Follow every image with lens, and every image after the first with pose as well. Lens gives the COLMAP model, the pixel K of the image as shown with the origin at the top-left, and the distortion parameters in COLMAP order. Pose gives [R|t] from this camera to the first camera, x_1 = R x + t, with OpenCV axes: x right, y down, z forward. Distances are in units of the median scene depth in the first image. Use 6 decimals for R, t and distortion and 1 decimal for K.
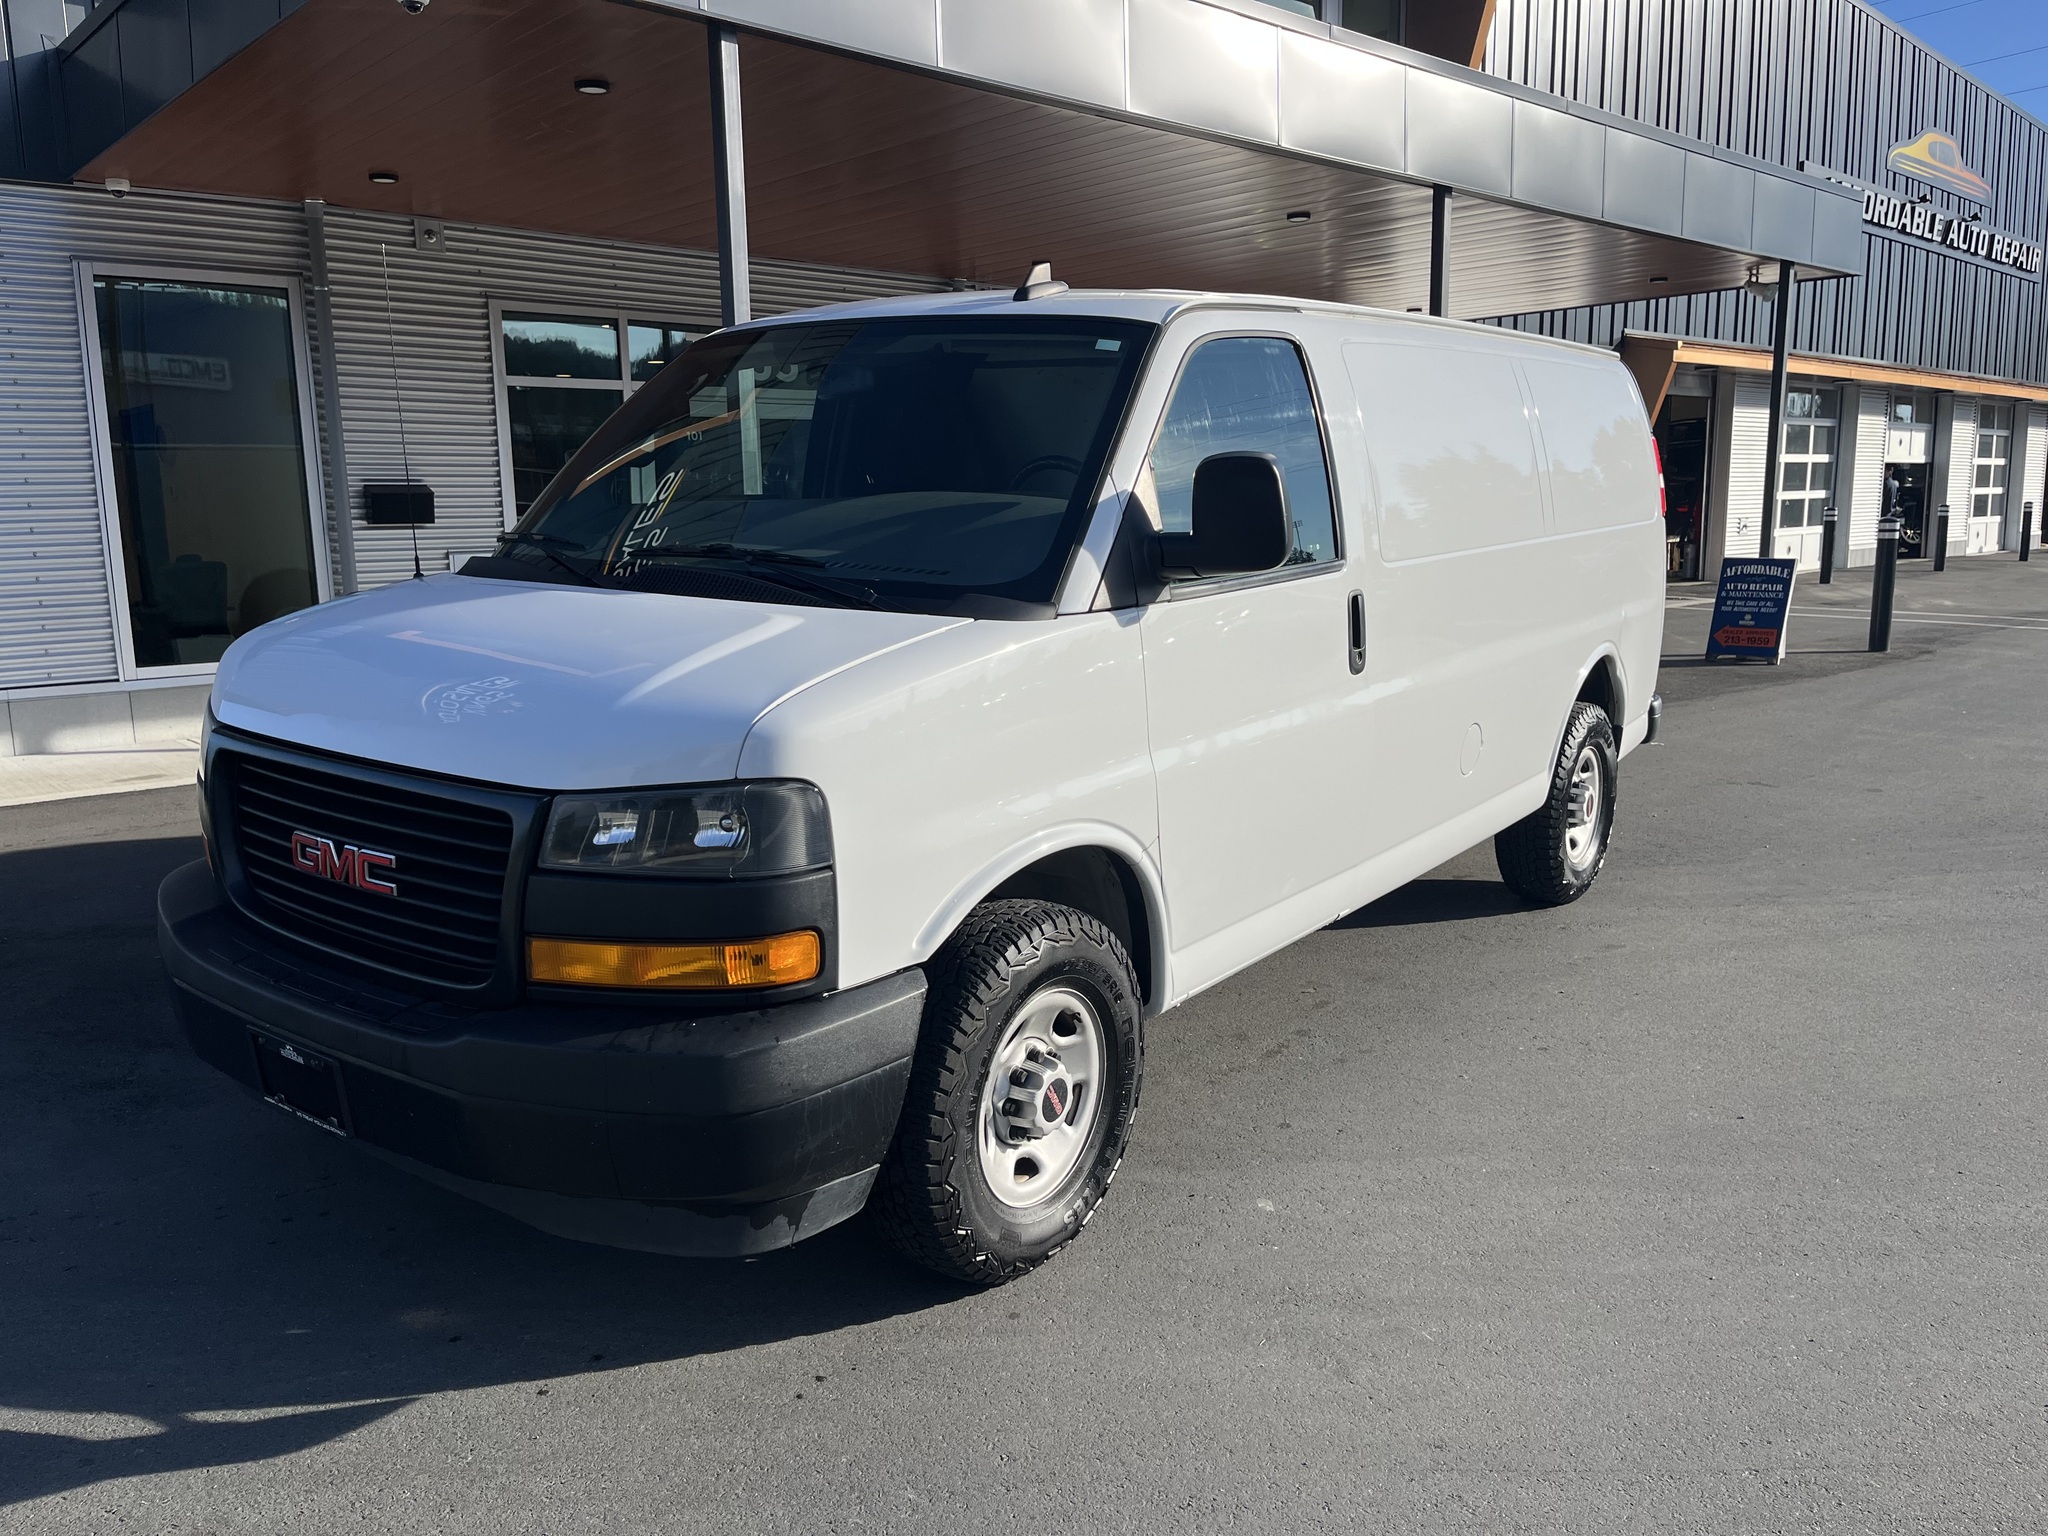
lens RADIAL K [[1552.1, 0, 1035.6], [0, 1552.1, 775.2], [0, 0, 1]] dist [0.064564, -0.085329]
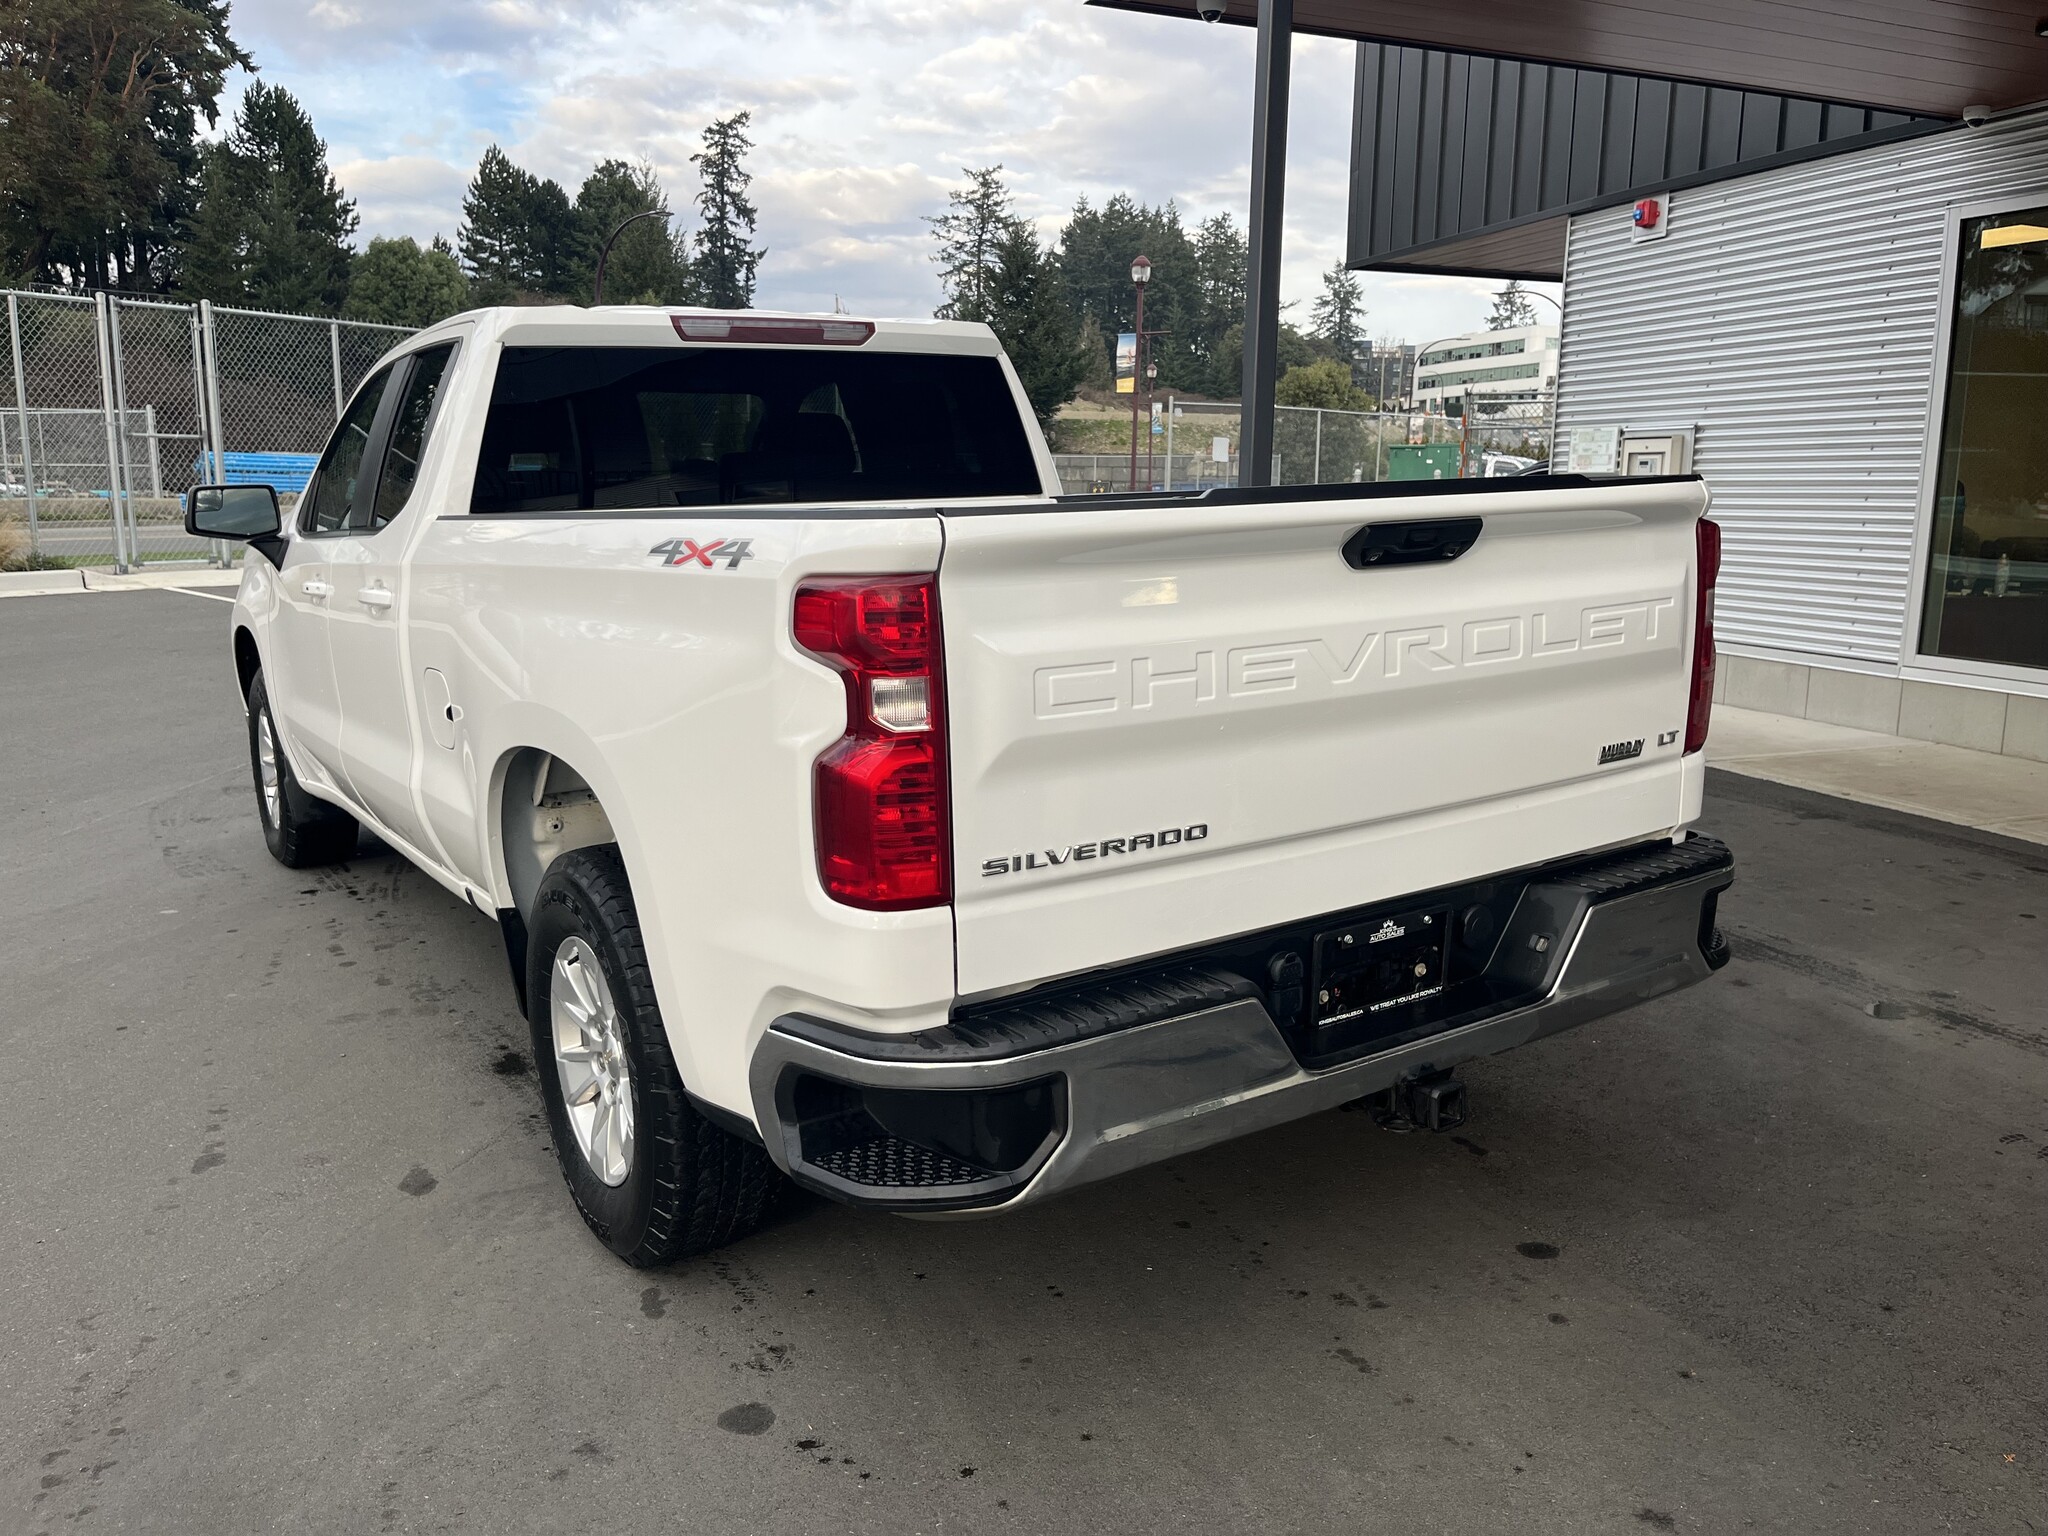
lens RADIAL K [[1551.3, 0, 1030.9], [0, 1551.3, 765.4], [0, 0, 1]] dist [0.066686, -0.088178]
pose [[-0.377997, 0.173134, -0.909474, 0.321433], [-0.166004, 0.953762, 0.250559, -0.104798], [0.910802, 0.245687, -0.331779, 0.596228]]
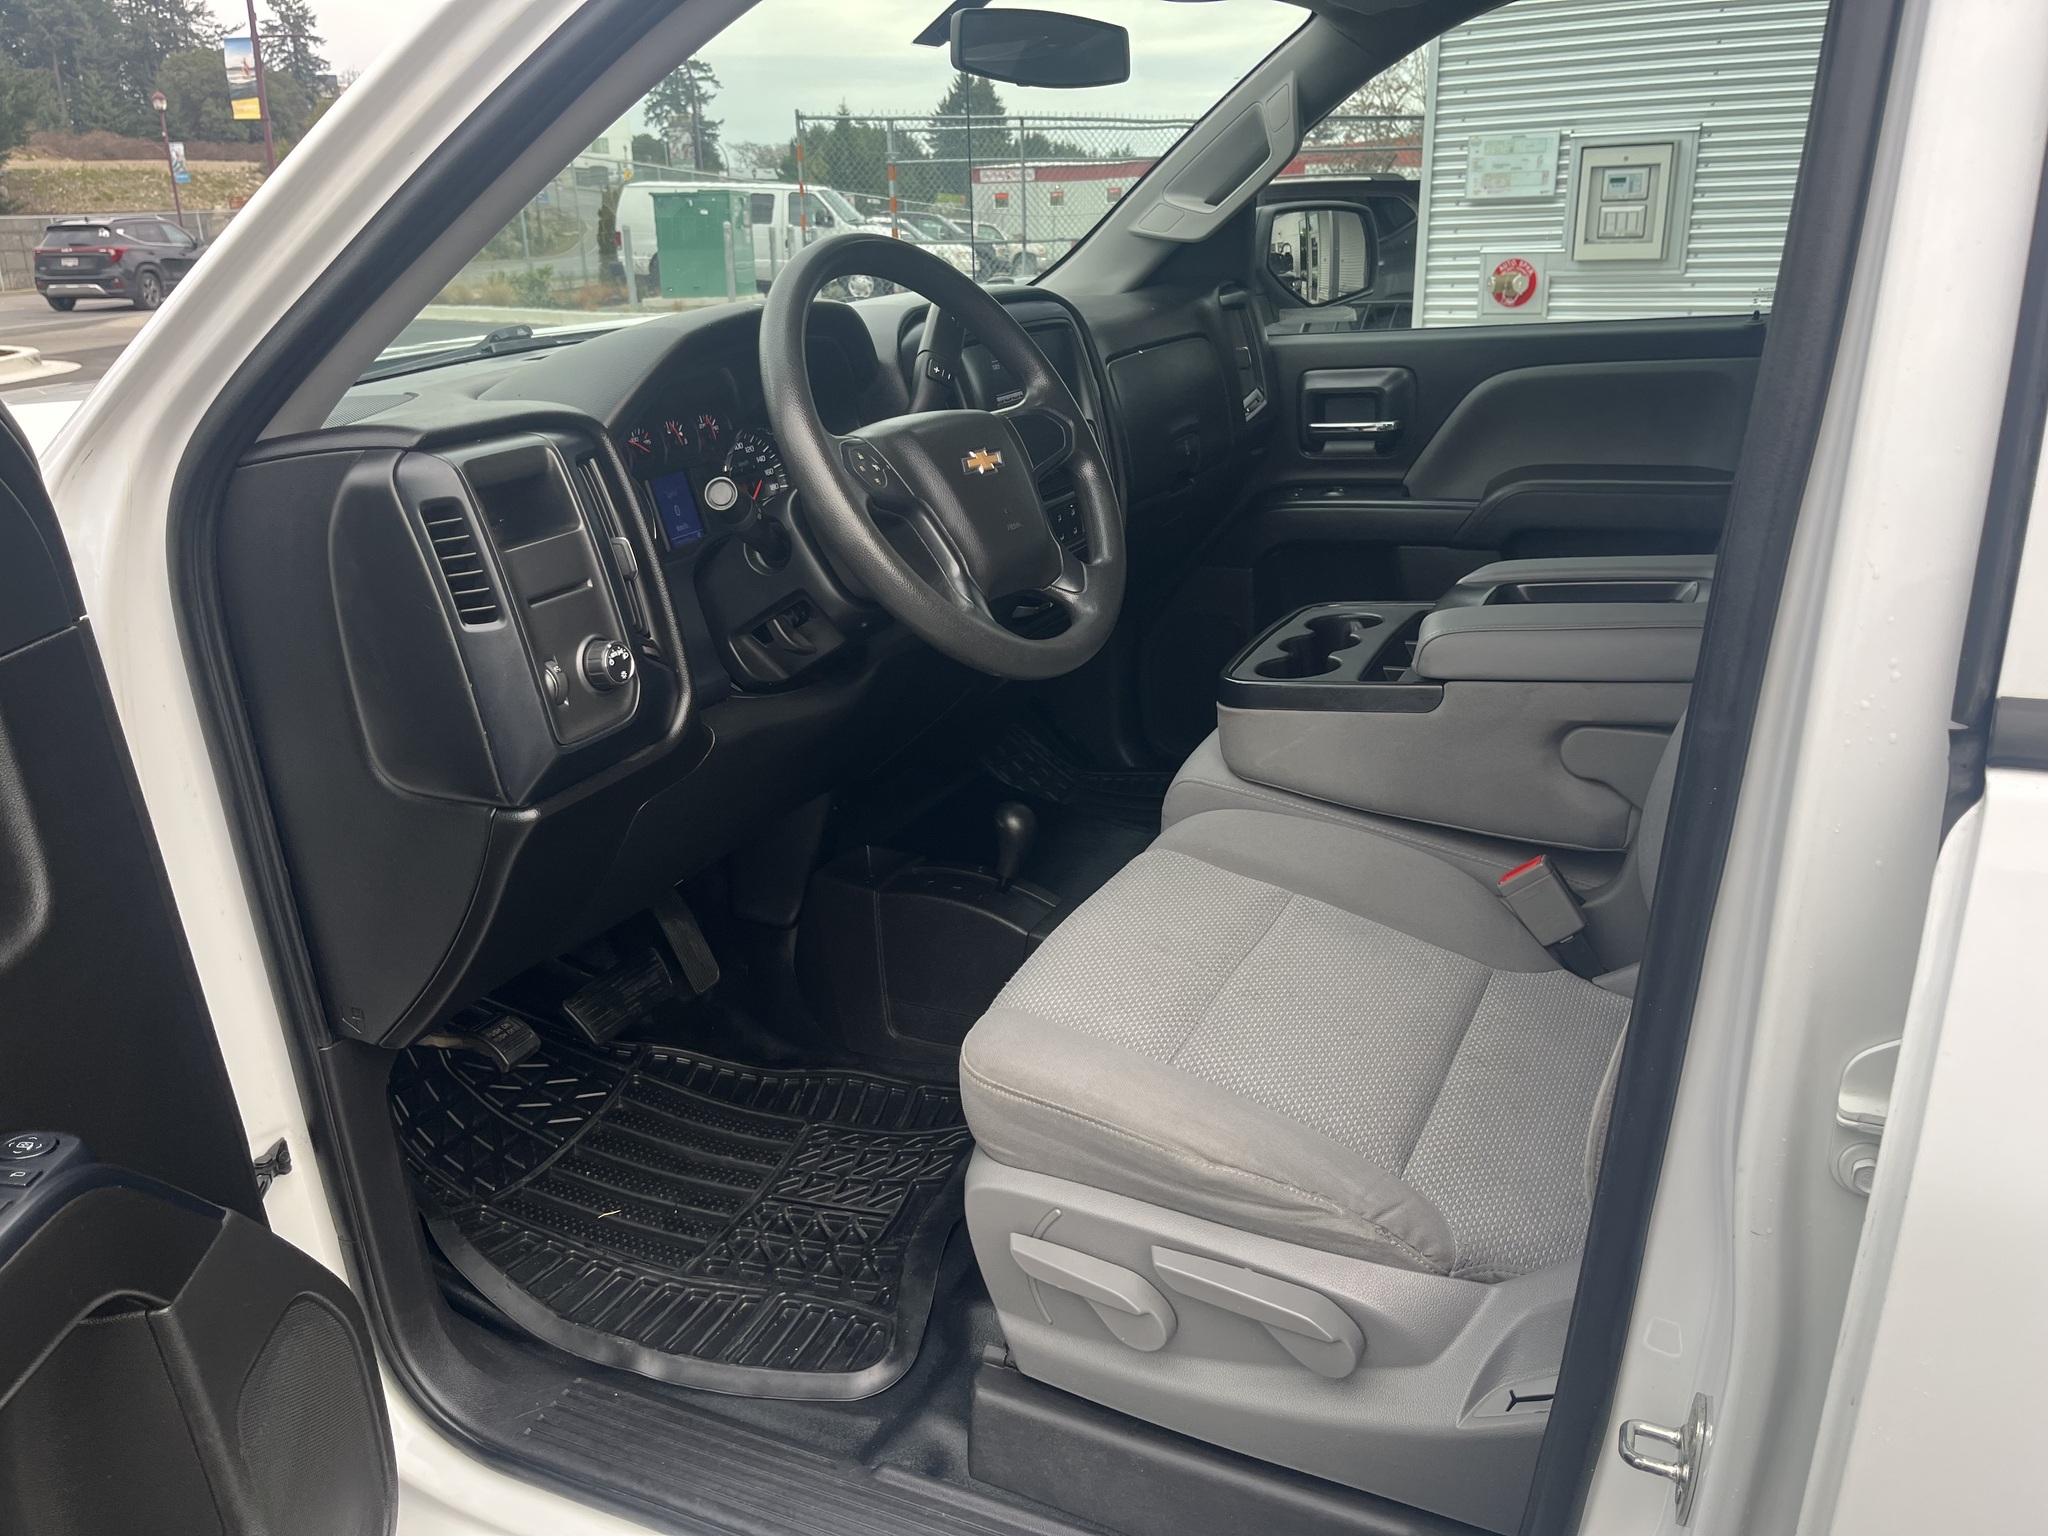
lens RADIAL K [[1552.1, 0, 1027.4], [0, 1552.1, 799.2], [0, 0, 1]] dist [0.064564, -0.085329]
pose [[0.208974, 0.337284, -0.917916, 0.057487], [-0.154137, 0.938267, 0.309671, -0.034493], [0.965697, 0.076772, 0.248062, 0.238359]]
